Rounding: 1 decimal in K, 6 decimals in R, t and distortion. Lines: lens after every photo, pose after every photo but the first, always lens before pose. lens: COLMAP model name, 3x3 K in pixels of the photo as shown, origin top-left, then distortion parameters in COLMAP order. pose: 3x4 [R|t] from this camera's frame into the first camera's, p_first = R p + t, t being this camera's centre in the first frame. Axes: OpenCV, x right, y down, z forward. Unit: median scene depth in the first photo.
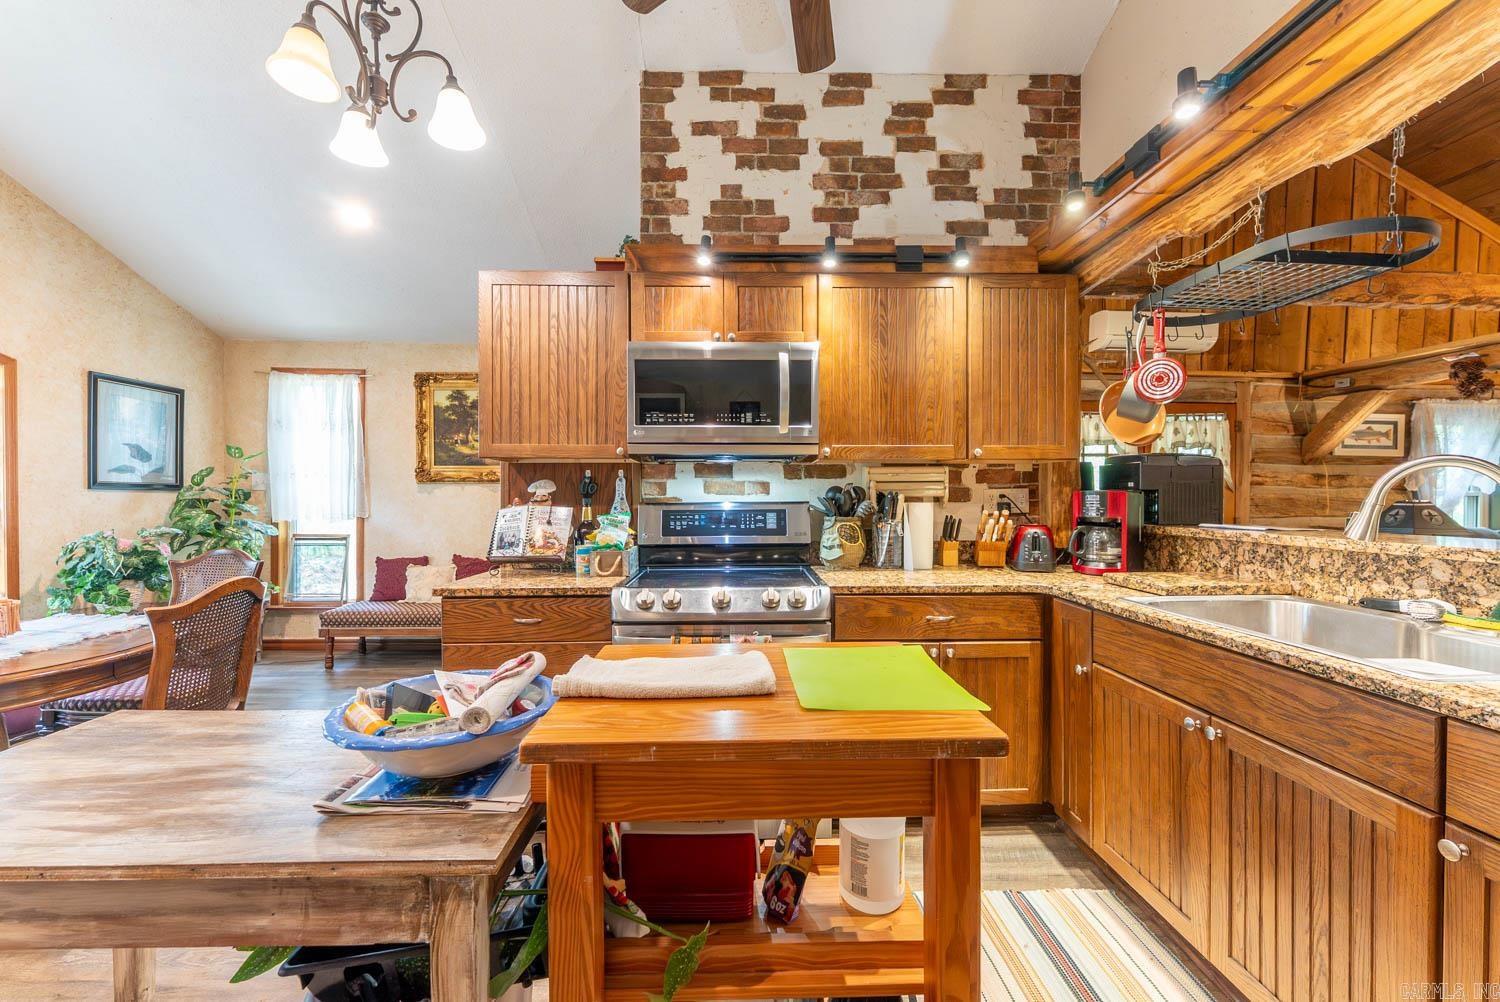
lens RADIAL K [[598.7, 0, 744.4], [0, 598.7, 502.2], [0, 0, 1]] dist [0.000702, -0.000363]
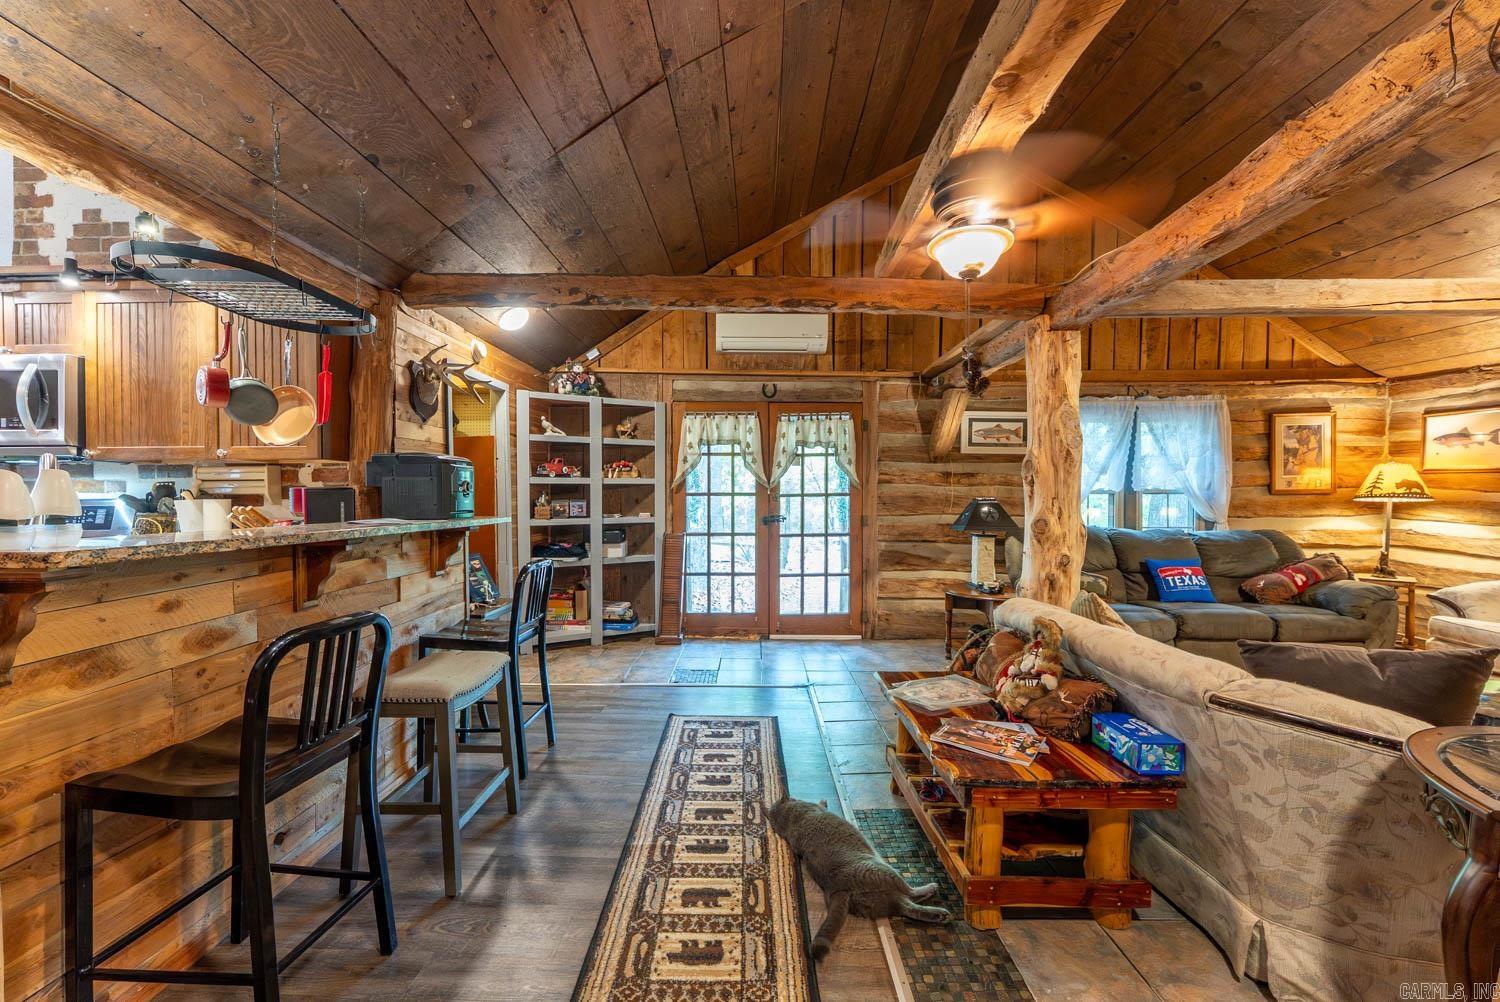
lens RADIAL K [[598.7, 0, 743.7], [0, 598.7, 502.8], [0, 0, 1]] dist [0.000702, -0.000363]
pose [[0.998872, -0.001470, -0.047457, 1.218154], [0.001450, 0.999999, -0.000457, 0.007948], [0.047457, 0.000388, 0.998873, -0.034849]]
